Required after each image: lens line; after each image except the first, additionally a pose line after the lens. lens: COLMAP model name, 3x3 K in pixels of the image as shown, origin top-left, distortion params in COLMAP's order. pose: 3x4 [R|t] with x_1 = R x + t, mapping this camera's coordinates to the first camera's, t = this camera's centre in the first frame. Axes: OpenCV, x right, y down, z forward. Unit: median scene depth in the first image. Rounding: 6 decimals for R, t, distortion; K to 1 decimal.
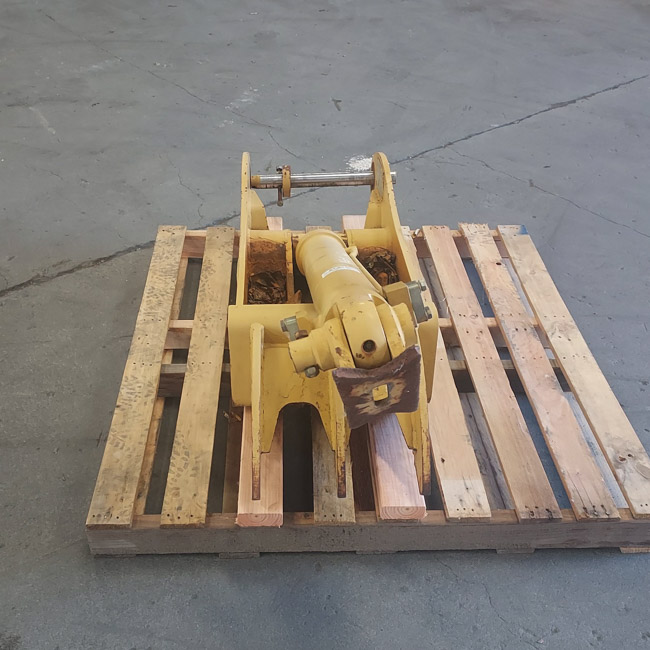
lens RADIAL K [[732.8, 0, 303.3], [0, 732.8, 348.3], [0, 0, 1]] dist [0.100876, -0.166743]
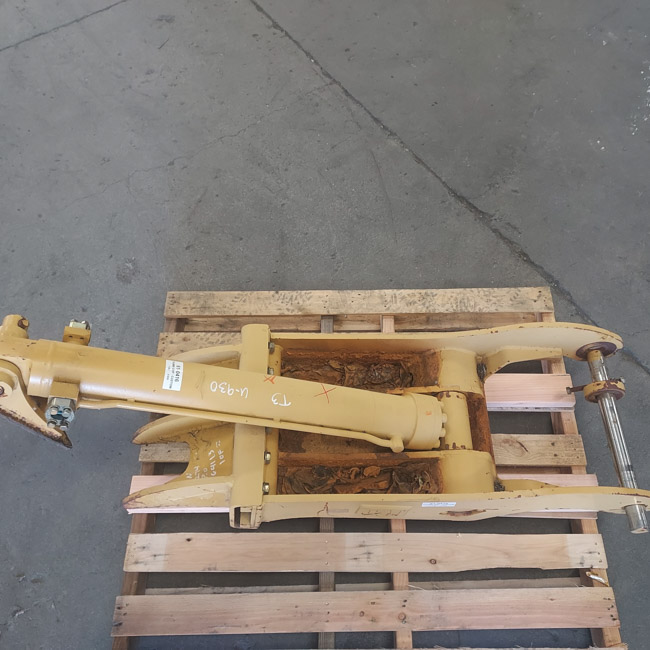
lens RADIAL K [[617.6, 0, 345.0], [0, 617.6, 318.3], [0, 0, 1]] dist [0.076423, -0.099389]
pose [[-0.022369, 0.860016, -0.509776, 0.349780], [-0.620450, 0.387885, 0.681606, -0.727780], [0.783927, 0.331538, 0.524920, 0.514428]]
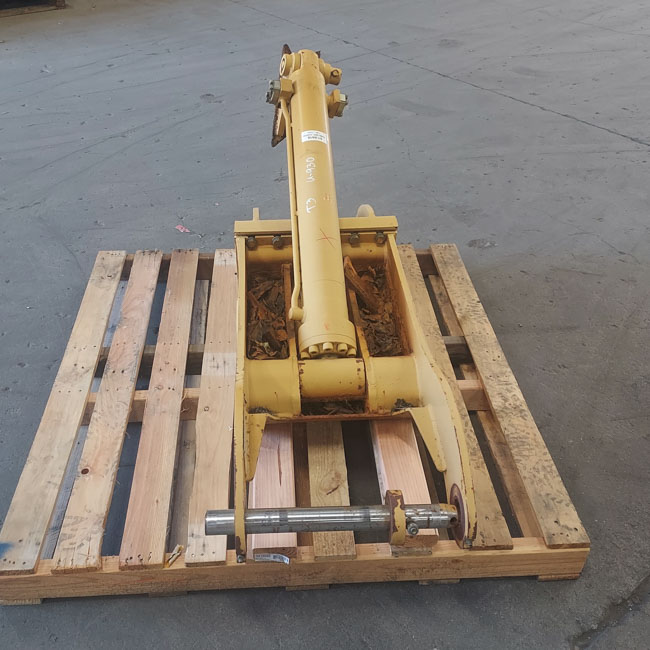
lens RADIAL K [[690.4, 0, 309.8], [0, 690.4, 324.2], [0, 0, 1]] dist [0.095299, -0.140017]
pose [[-0.999221, -0.002481, -0.039392, 0.088632], [-0.038808, 0.243905, 0.969022, -1.050635], [0.007204, 0.969796, -0.243811, 1.304355]]
